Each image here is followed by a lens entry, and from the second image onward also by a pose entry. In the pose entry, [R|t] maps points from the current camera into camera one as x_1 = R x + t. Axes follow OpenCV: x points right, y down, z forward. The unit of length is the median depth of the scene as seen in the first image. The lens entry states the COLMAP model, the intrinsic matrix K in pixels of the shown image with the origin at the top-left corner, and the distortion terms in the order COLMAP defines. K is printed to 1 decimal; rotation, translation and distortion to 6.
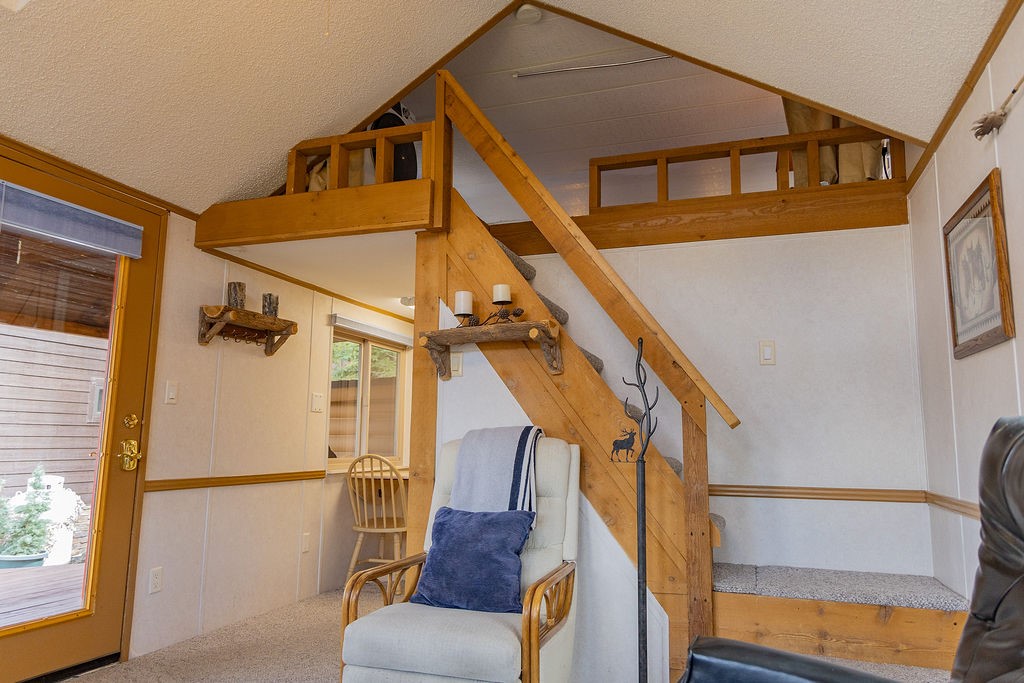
lens RADIAL K [[703.3, 0, 514.5], [0, 703.3, 345.9], [0, 0, 1]] dist [0.004105, -0.002161]
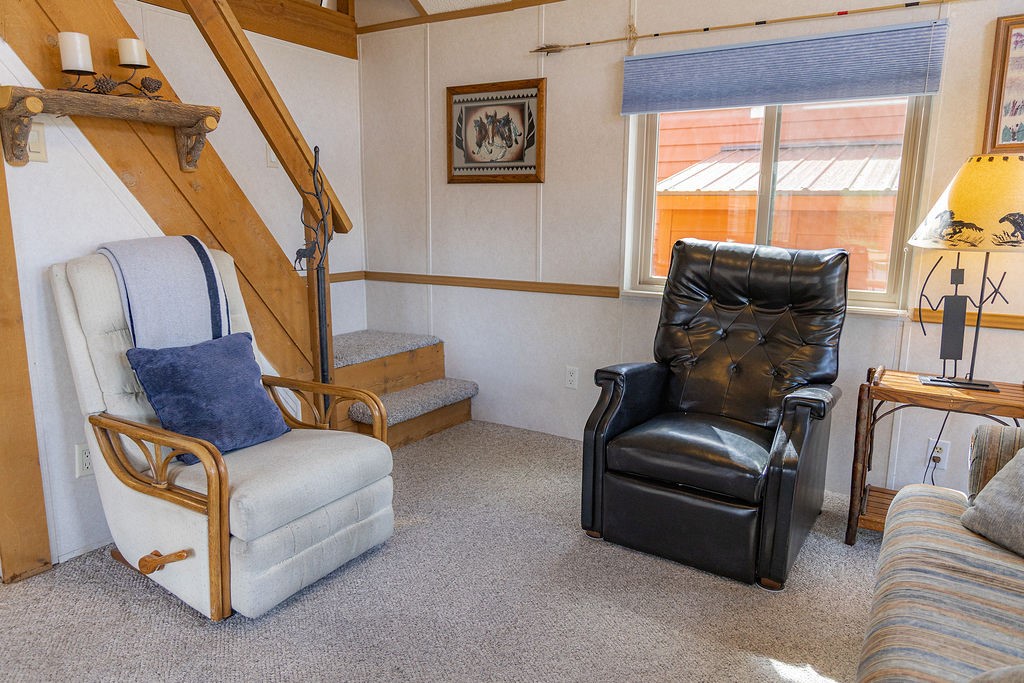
lens RADIAL K [[686.2, 0, 514.5], [0, 686.2, 343.9], [0, 0, 1]] dist [0.005817, -0.002632]
pose [[0.211074, -0.190724, 0.958683, -0.640214], [-0.139341, 0.964892, 0.222638, 0.002565], [-0.967487, -0.180577, 0.177088, 0.423530]]
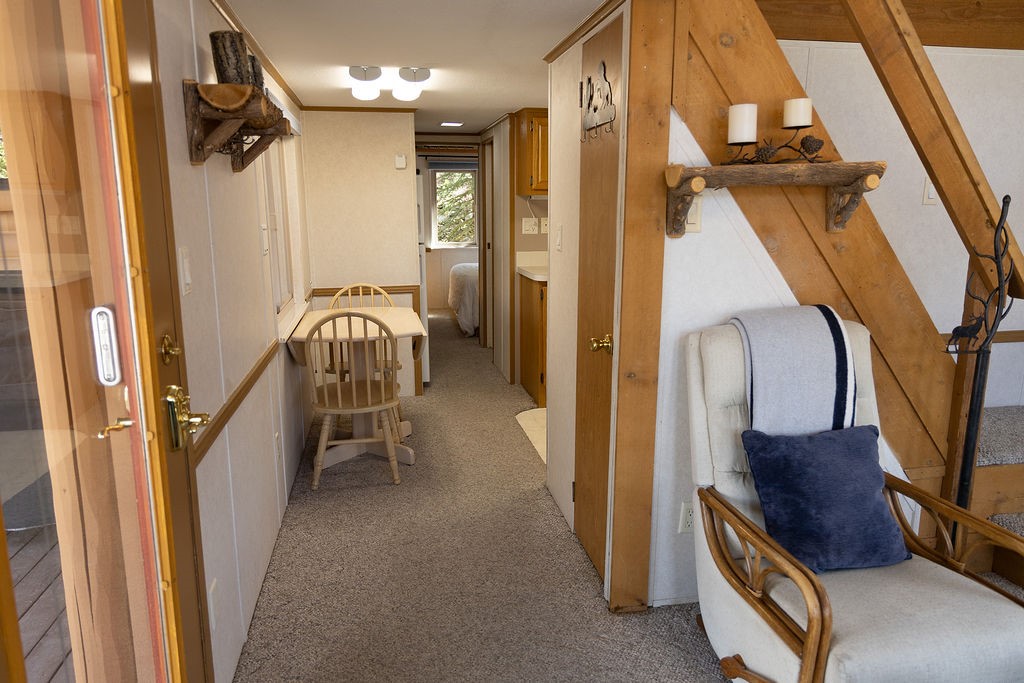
lens RADIAL K [[688.4, 0, 513.0], [0, 688.4, 346.5], [0, 0, 1]] dist [0.001574, 0.000646]
pose [[0.864243, -0.115284, 0.489688, -0.571316], [-0.057004, 0.944679, 0.323004, -0.057539], [-0.499835, -0.307068, 0.809860, 0.515430]]
